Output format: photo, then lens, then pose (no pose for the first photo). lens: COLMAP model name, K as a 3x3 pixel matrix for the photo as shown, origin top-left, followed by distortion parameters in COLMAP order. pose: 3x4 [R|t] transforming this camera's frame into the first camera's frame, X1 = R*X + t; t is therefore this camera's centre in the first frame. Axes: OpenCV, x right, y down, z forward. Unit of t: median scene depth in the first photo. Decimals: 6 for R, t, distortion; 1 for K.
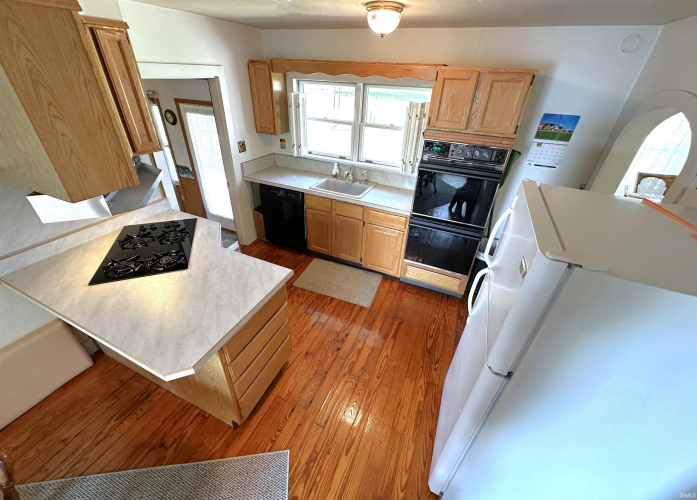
lens RADIAL K [[282.8, 0, 345.9], [0, 282.8, 247.5], [0, 0, 1]] dist [0.003516, 0.000190]
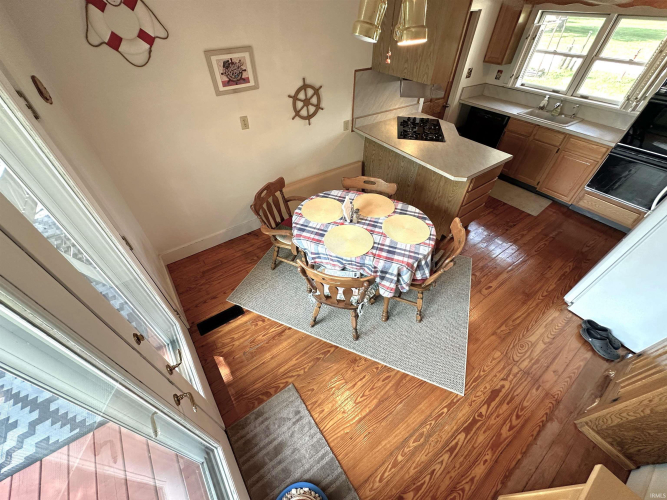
lens RADIAL K [[266.3, 0, 332.7], [0, 266.3, 253.0], [0, 0, 1]] dist [0.000341, 0.000212]
pose [[0.861657, 0.331960, -0.383861, -0.169827], [-0.249569, 0.935783, 0.249047, 0.261194], [0.441884, -0.118793, 0.889172, -0.444265]]
